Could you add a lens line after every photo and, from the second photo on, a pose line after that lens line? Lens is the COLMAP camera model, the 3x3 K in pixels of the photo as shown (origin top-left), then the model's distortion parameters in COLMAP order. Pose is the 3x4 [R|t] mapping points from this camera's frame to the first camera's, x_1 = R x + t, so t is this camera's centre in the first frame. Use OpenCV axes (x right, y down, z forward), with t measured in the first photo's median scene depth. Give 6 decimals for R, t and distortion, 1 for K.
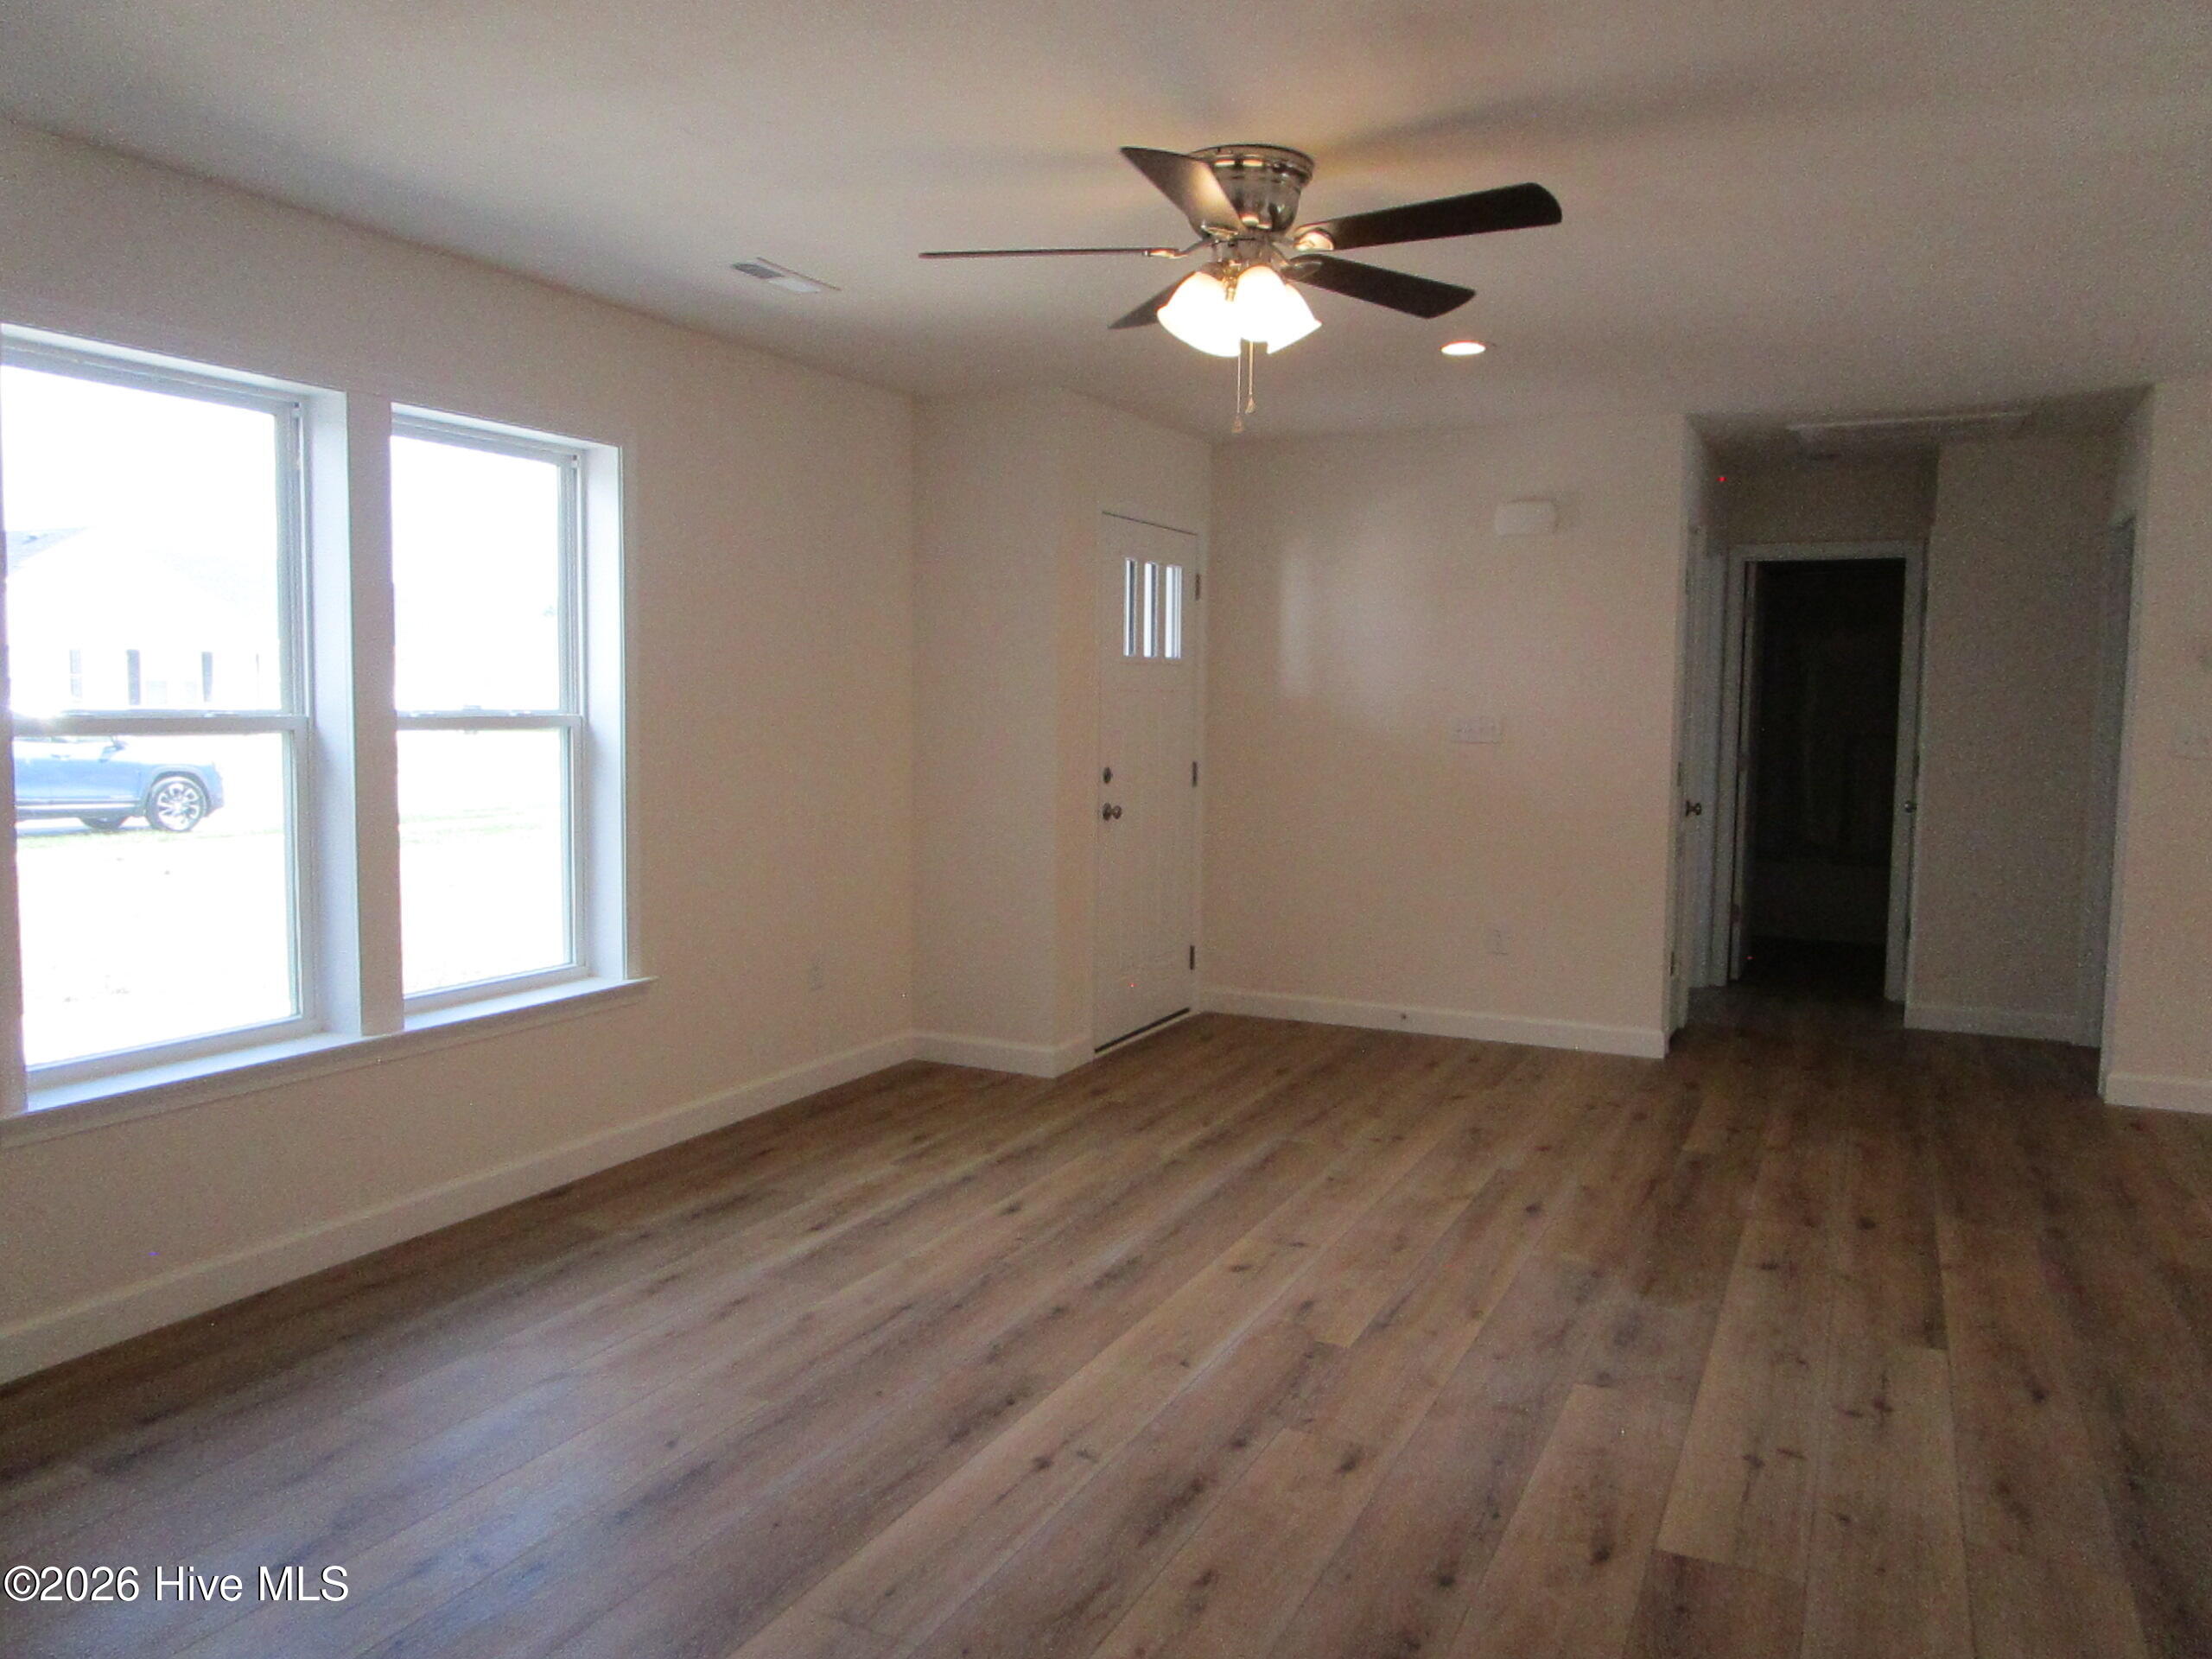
lens RADIAL K [[1573.4, 0, 1096.3], [0, 1573.4, 823.8], [0, 0, 1]] dist [-0.041411, 0.026678]
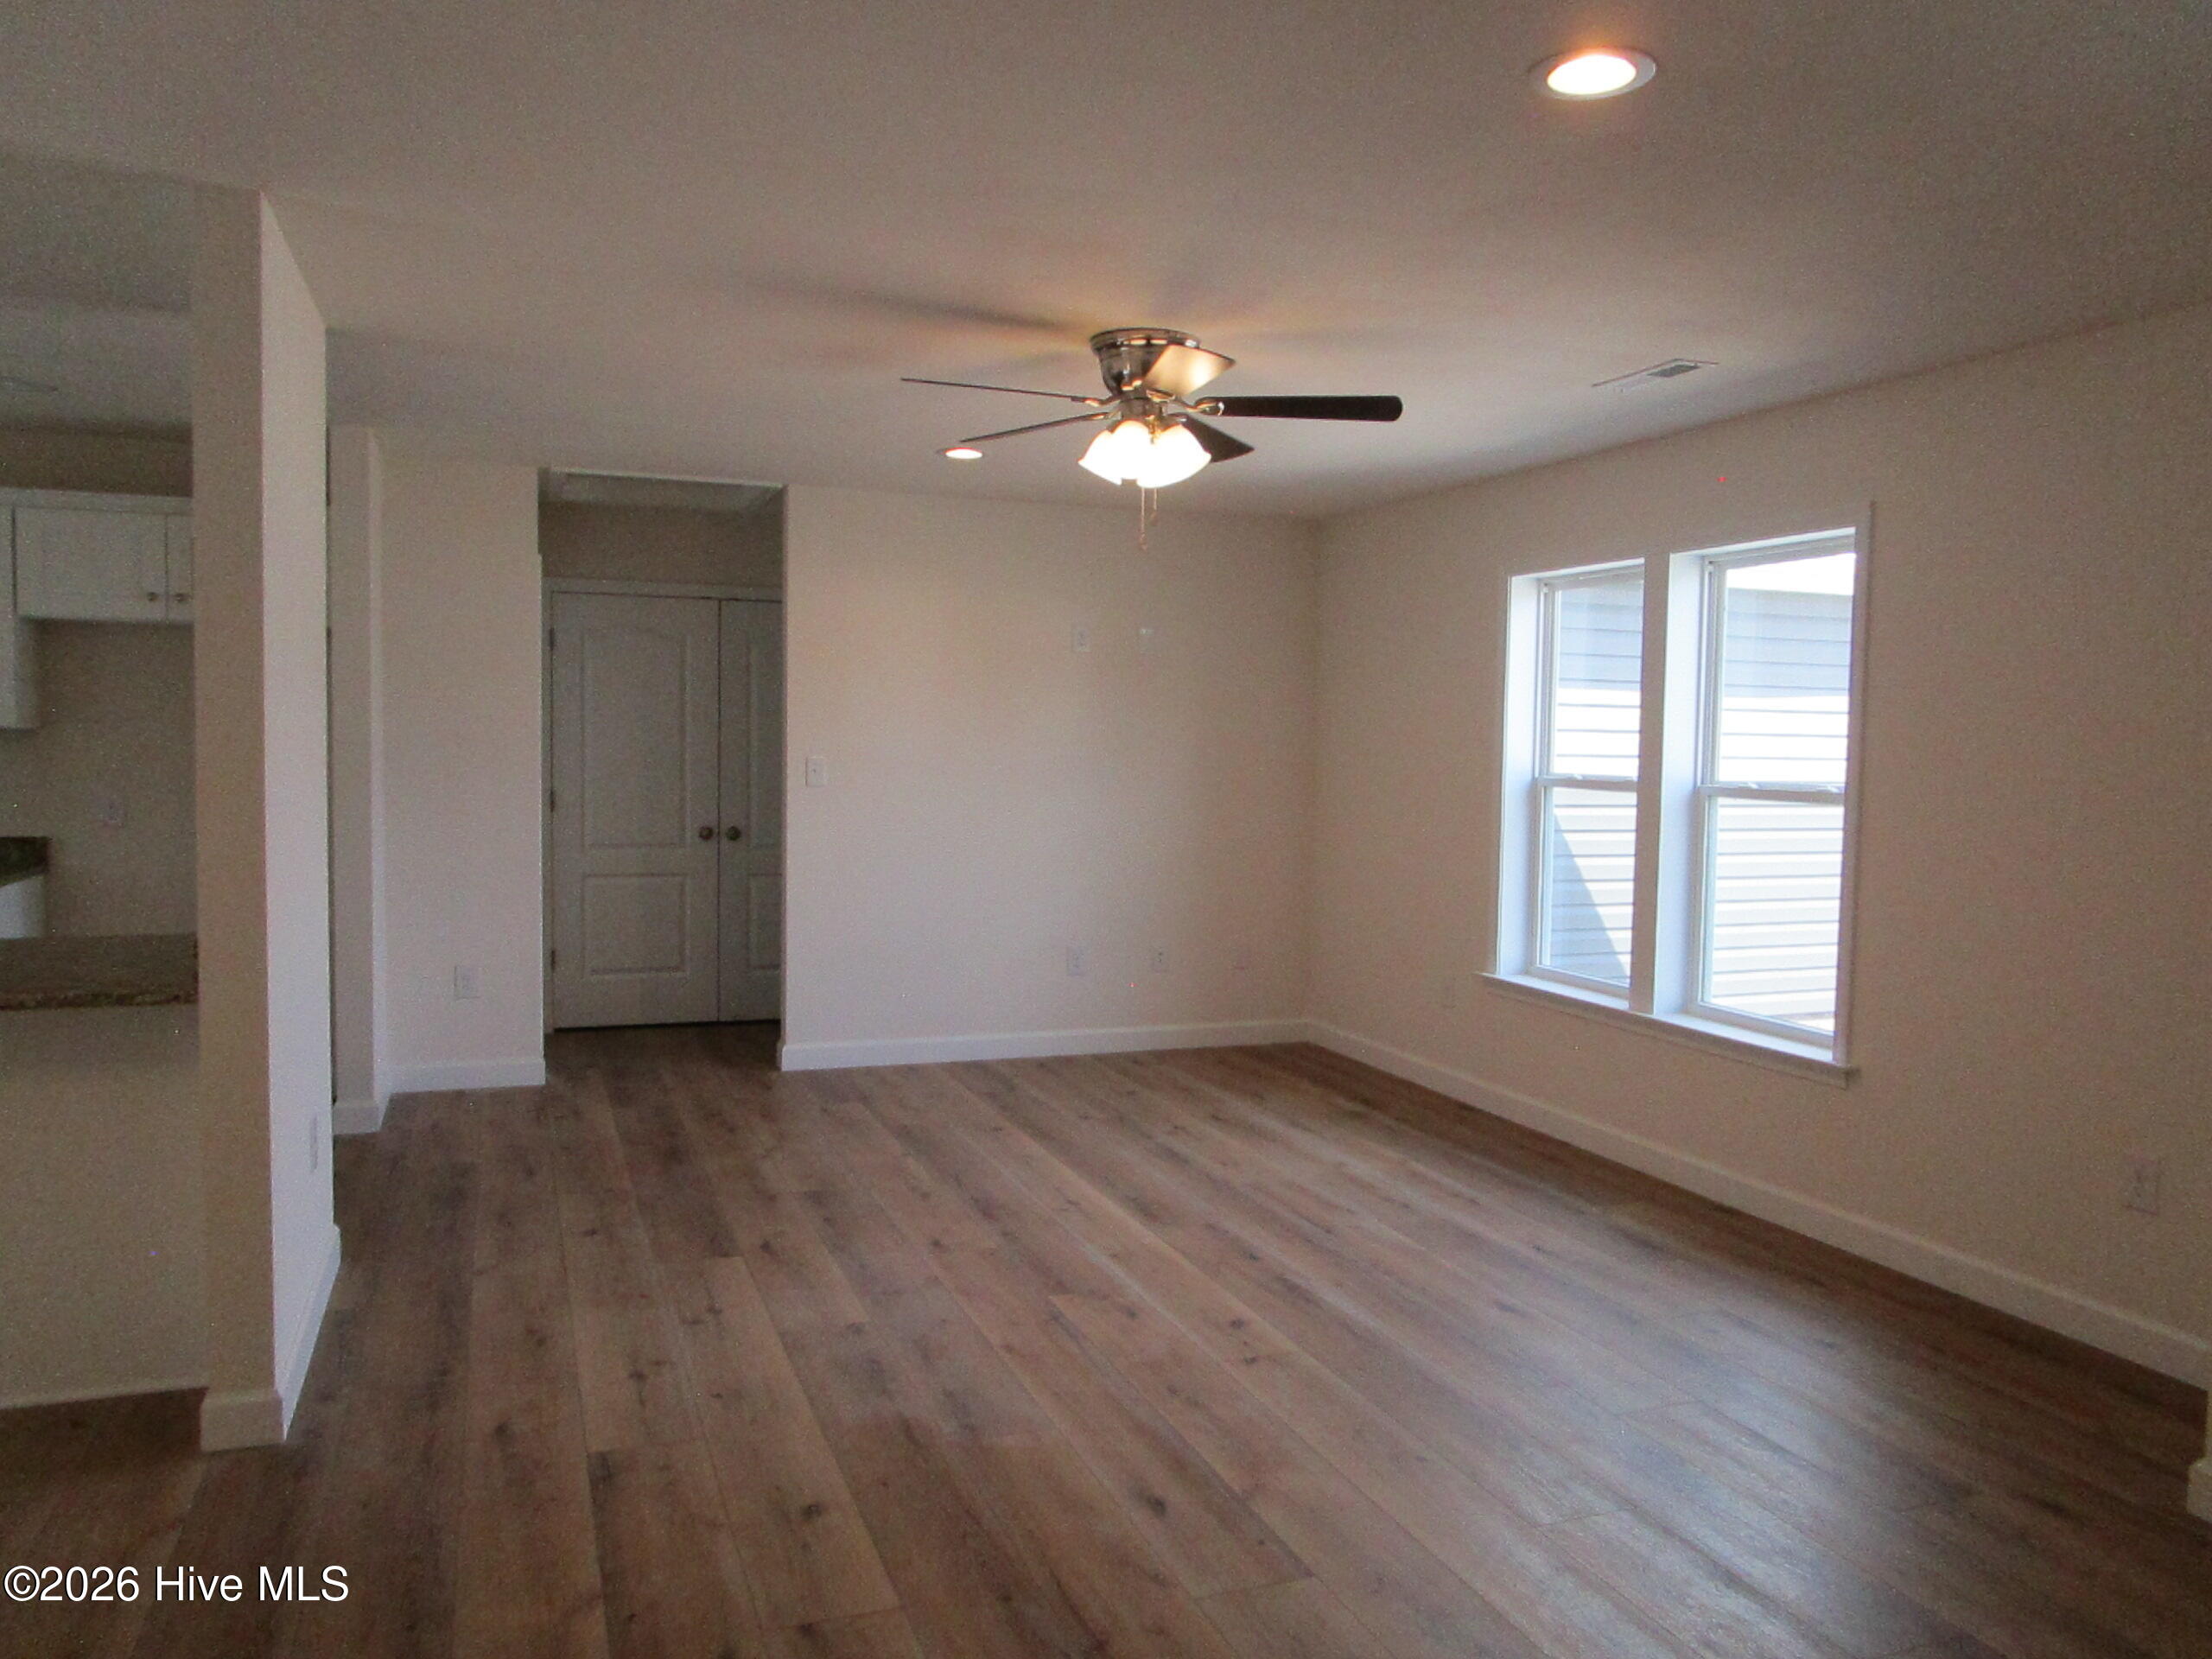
lens RADIAL K [[1573.4, 0, 1096.3], [0, 1573.4, 823.8], [0, 0, 1]] dist [-0.041411, 0.026678]
pose [[-0.678162, 0.016693, -0.734723, 0.882354], [-0.083750, 0.991474, 0.099830, -0.128134], [0.730125, 0.129234, -0.670982, 1.557724]]
